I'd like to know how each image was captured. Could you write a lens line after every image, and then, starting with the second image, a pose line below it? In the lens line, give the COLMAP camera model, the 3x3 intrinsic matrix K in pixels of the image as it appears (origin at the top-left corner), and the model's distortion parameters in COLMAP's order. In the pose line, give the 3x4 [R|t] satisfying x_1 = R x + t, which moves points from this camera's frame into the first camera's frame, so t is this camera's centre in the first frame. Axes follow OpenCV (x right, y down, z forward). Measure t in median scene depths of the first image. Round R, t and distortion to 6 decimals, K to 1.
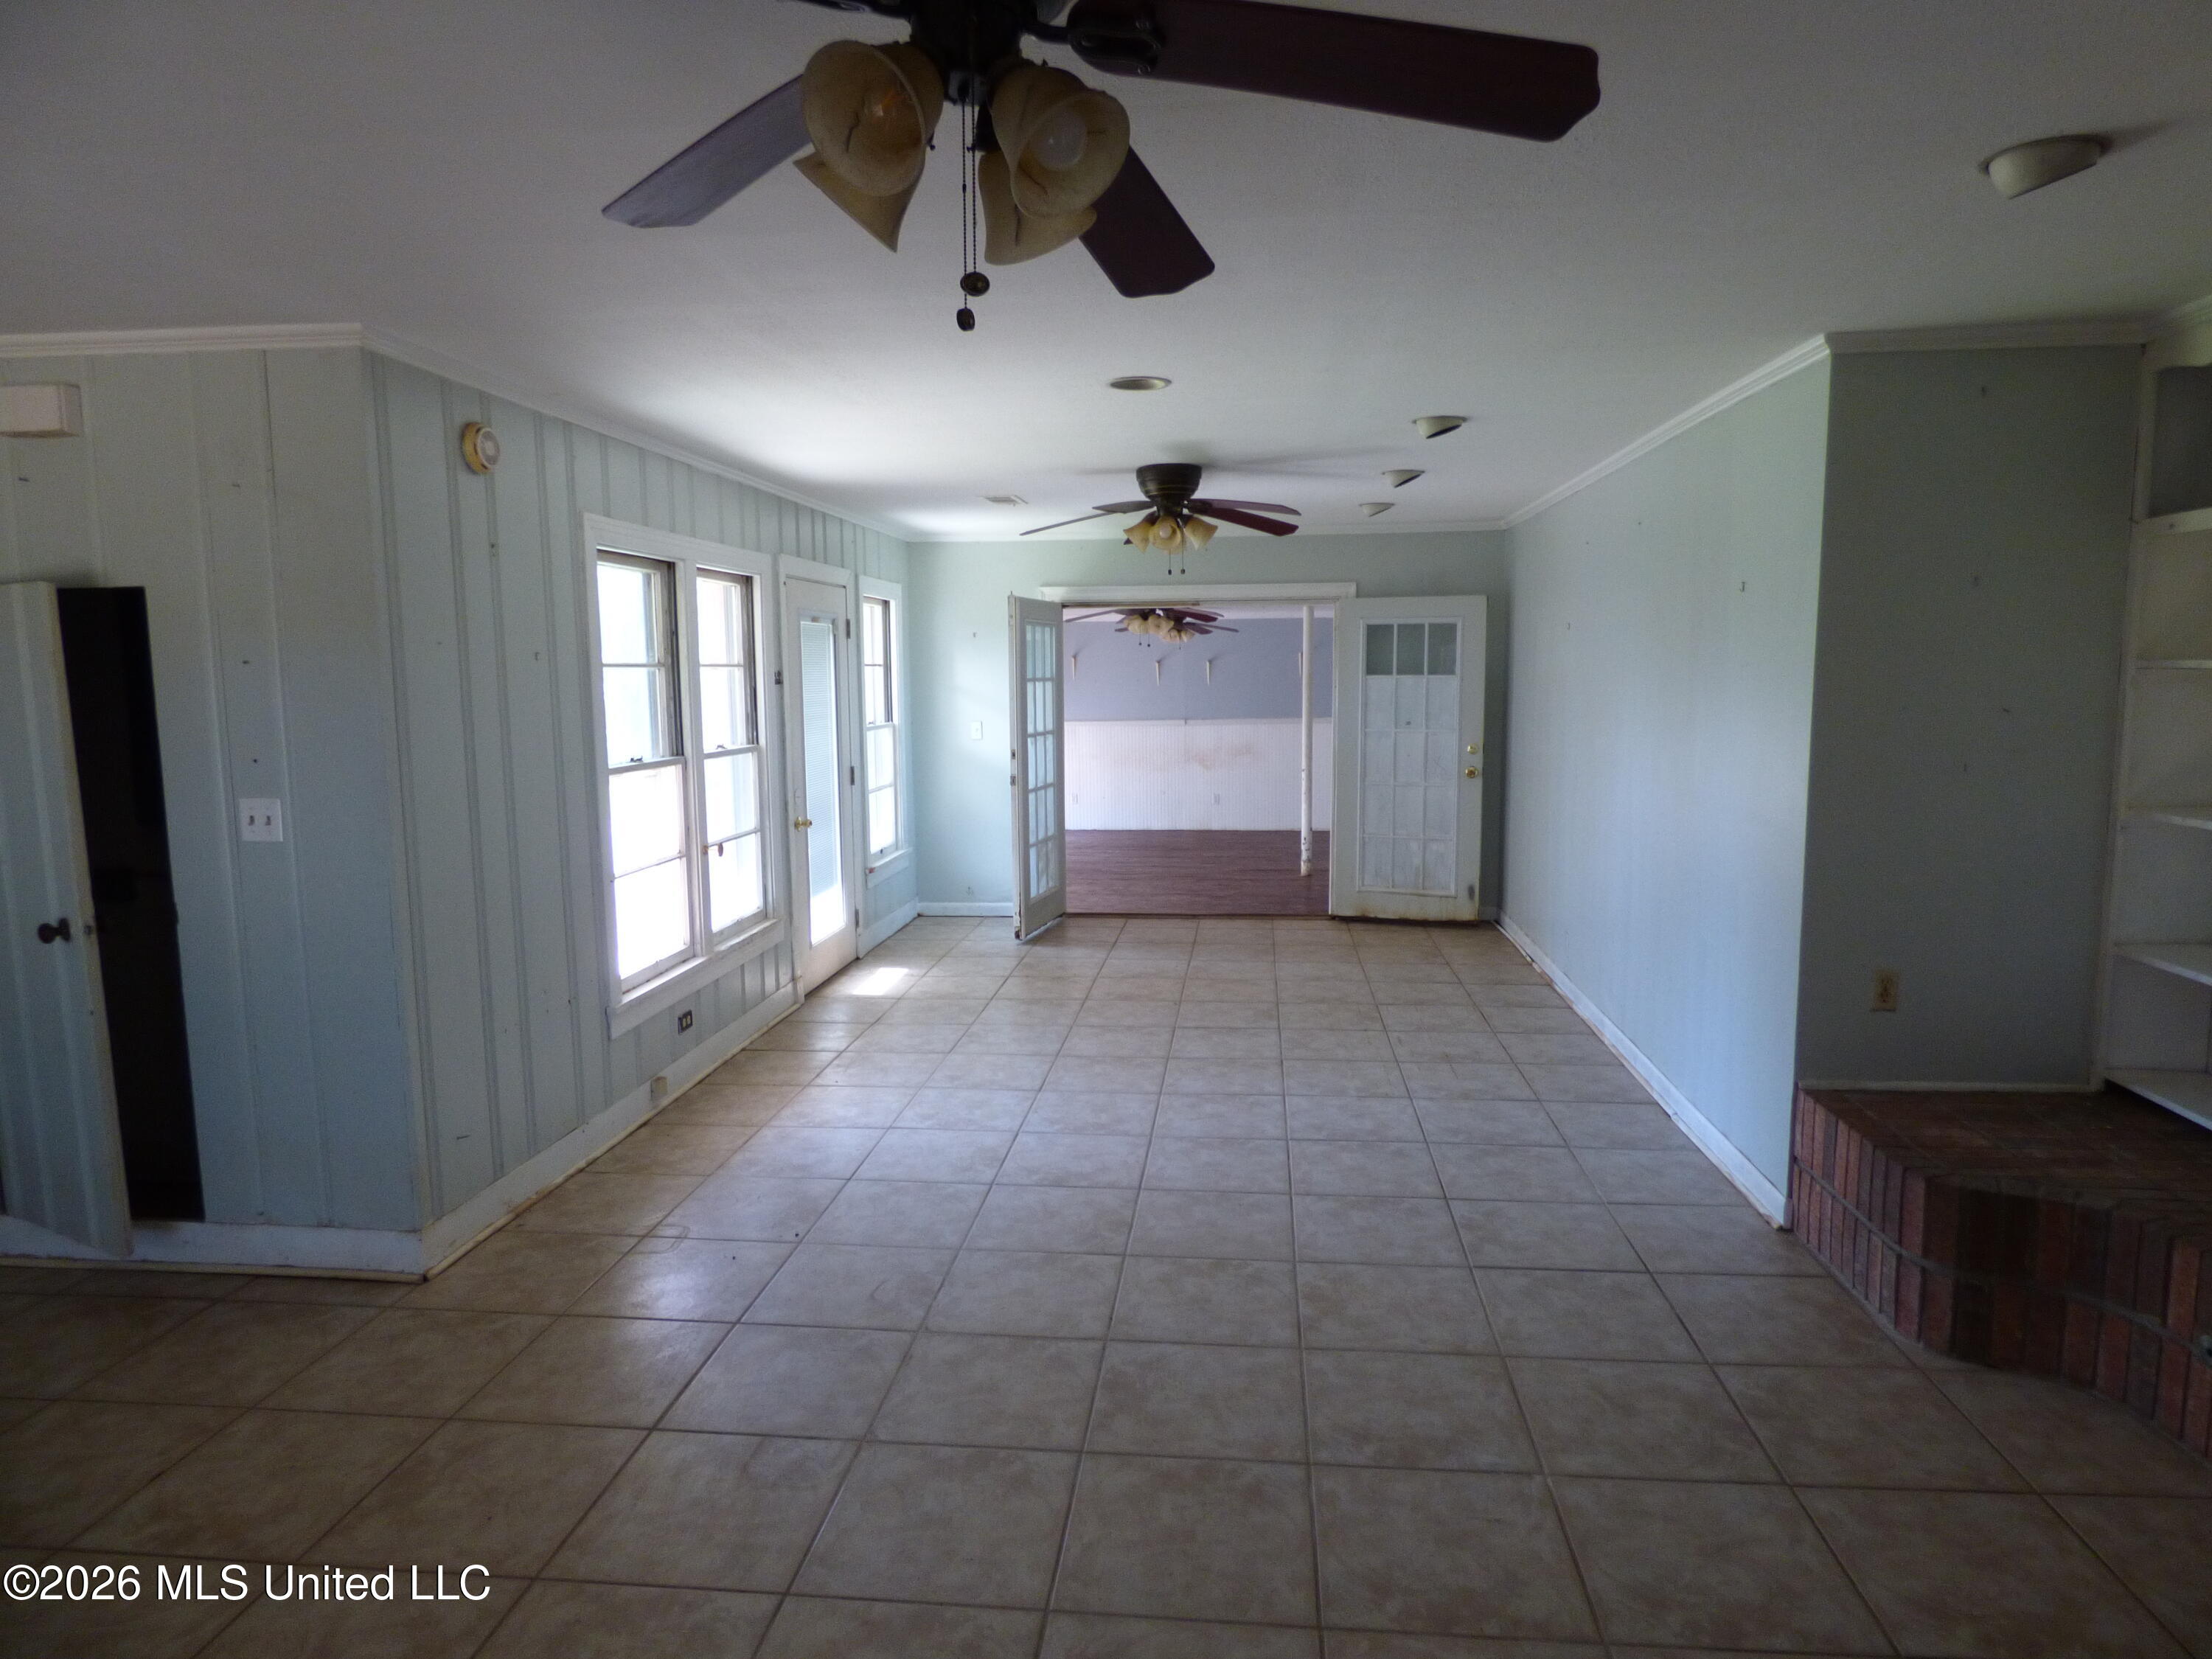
lens RADIAL K [[1338.2, 0, 1122.0], [0, 1338.2, 822.2], [0, 0, 1]] dist [-0.029900, -0.004873]
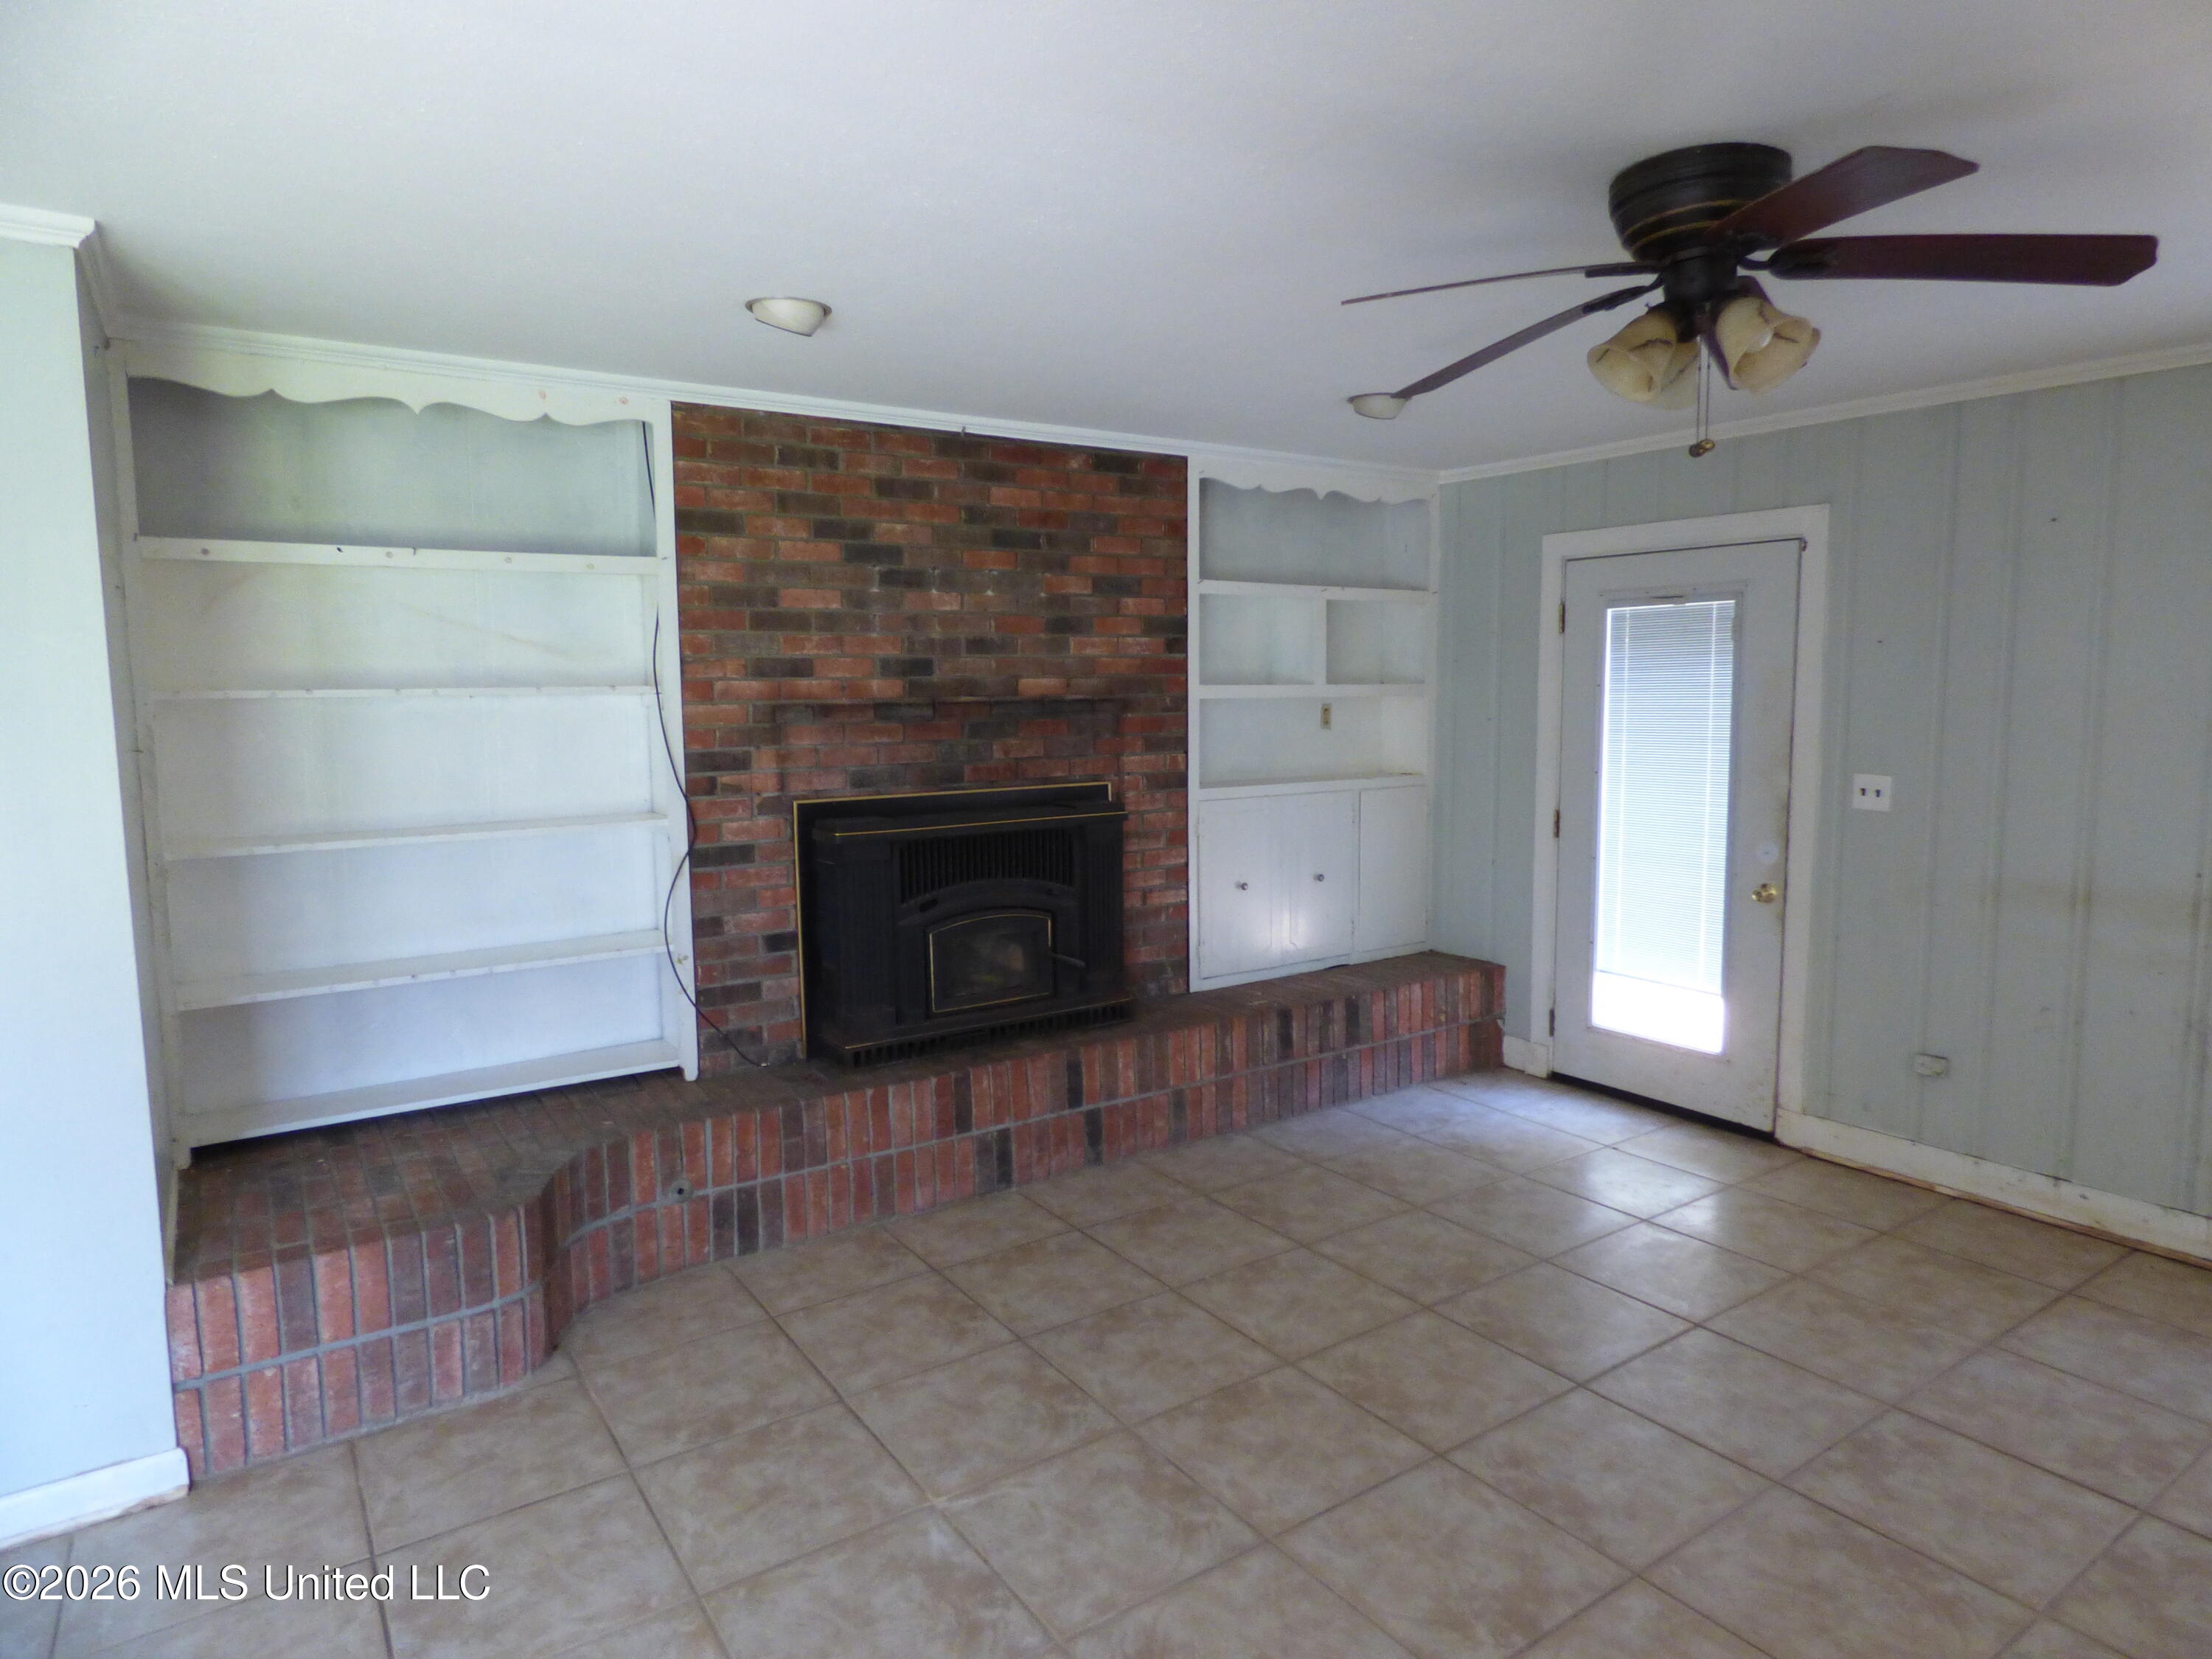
lens RADIAL K [[1338.2, 0, 1126.6], [0, 1338.2, 824.6], [0, 0, 1]] dist [-0.029900, -0.004873]
pose [[-0.653506, -0.054780, 0.754936, -0.323018], [0.118504, 0.977674, 0.173525, -0.098954], [-0.747587, 0.202862, -0.632425, 0.943295]]
